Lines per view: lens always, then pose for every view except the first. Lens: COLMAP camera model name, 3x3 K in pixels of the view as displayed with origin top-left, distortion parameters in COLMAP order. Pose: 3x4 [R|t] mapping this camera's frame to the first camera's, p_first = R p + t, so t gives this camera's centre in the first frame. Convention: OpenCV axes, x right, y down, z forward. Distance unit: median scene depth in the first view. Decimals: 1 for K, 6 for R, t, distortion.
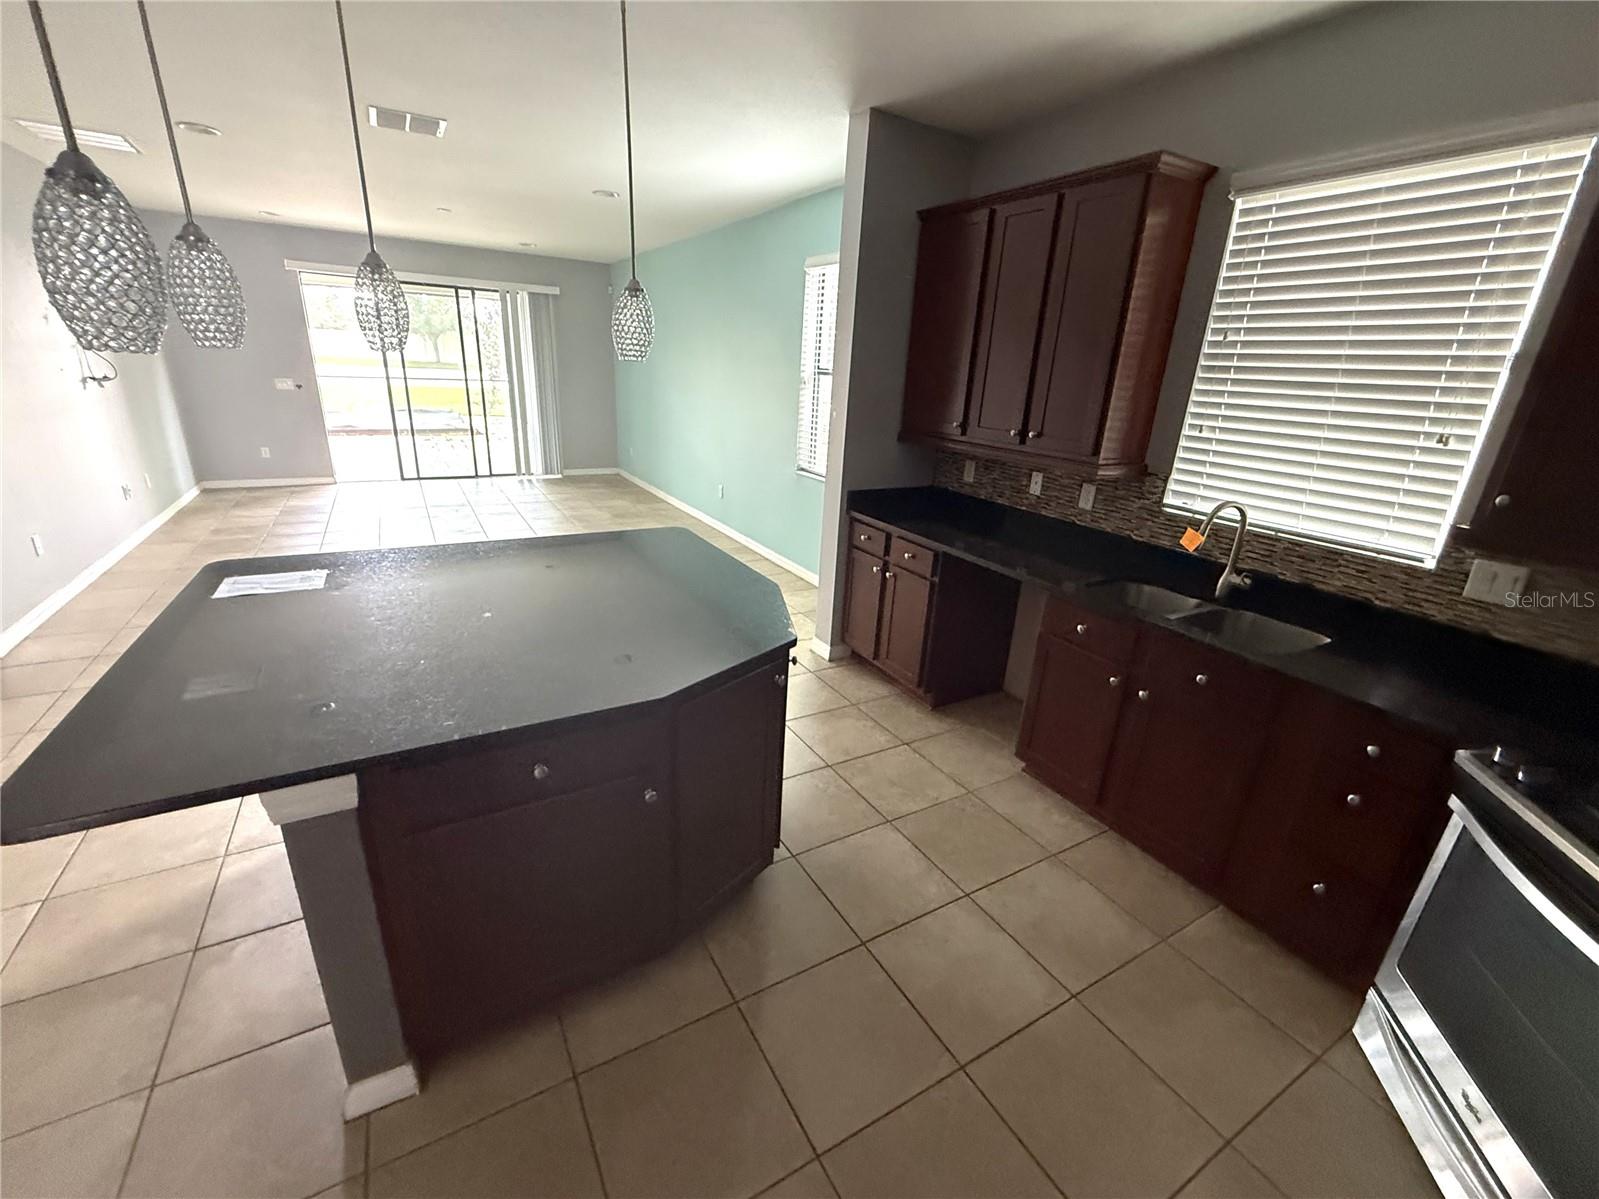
lens RADIAL K [[648.4, 0, 797.7], [0, 648.4, 591.2], [0, 0, 1]] dist [0.002664, 0.000408]
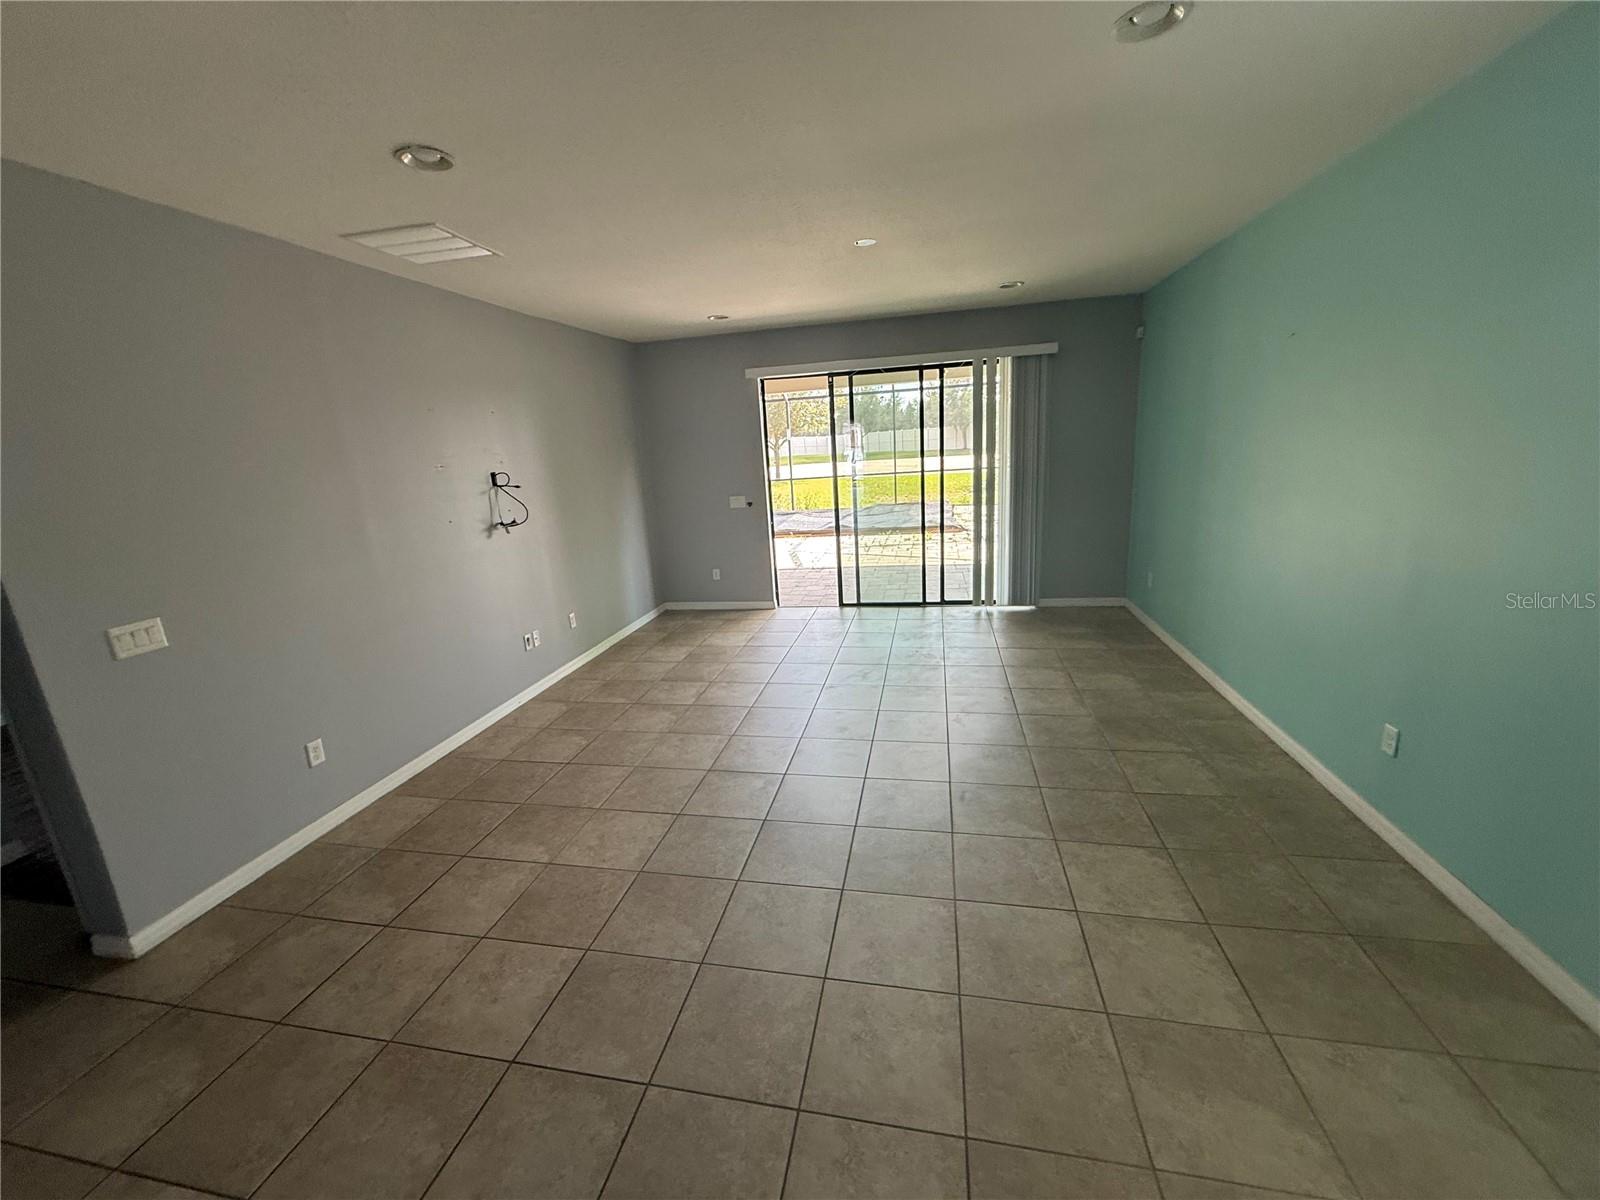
lens RADIAL K [[648.8, 0, 801.2], [0, 648.8, 590.9], [0, 0, 1]] dist [0.002664, 0.000408]
pose [[0.739882, 0.055751, -0.670423, -0.096250], [-0.128846, 0.989855, -0.059880, -0.135861], [0.660283, 0.130686, 0.739559, 0.358924]]
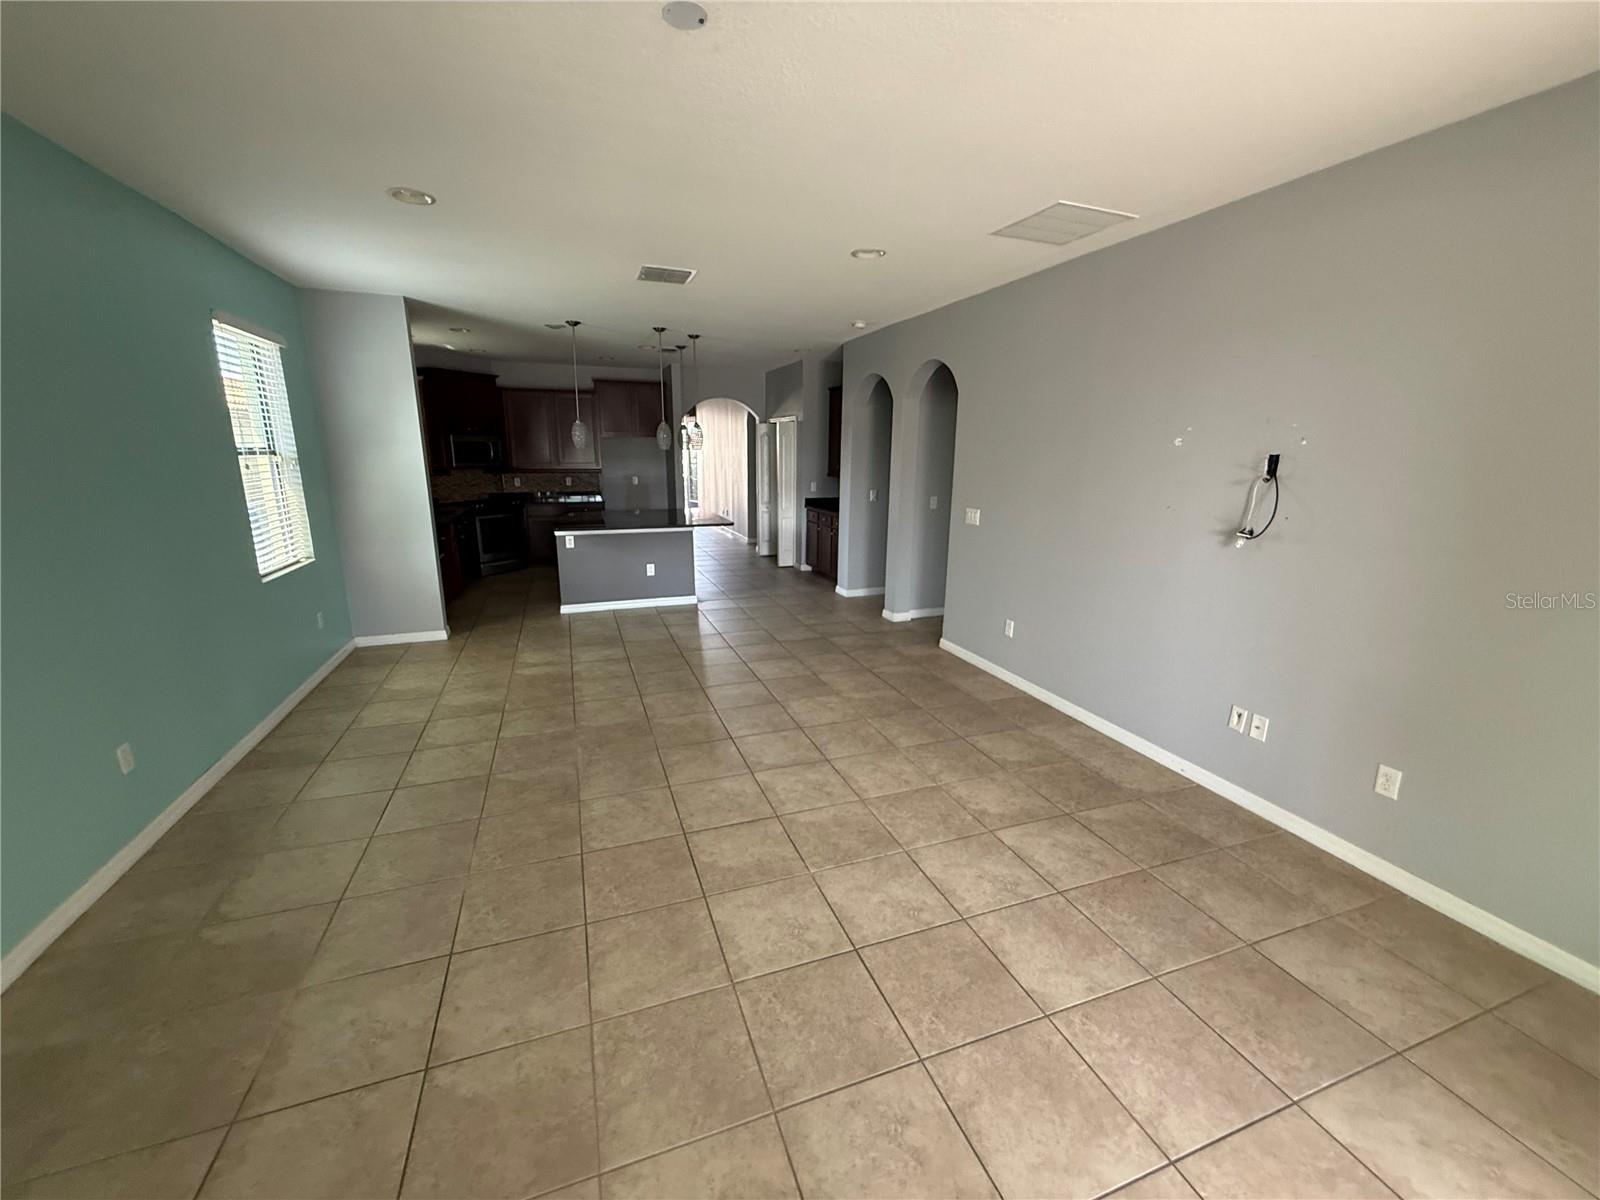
lens RADIAL K [[648.8, 0, 802.5], [0, 648.8, 603.5], [0, 0, 1]] dist [0.002664, 0.000408]
pose [[-0.981471, -0.098750, 0.164206, -0.460117], [0.006852, 0.838336, 0.545111, -0.352839], [-0.191489, 0.536136, -0.822126, 0.941932]]
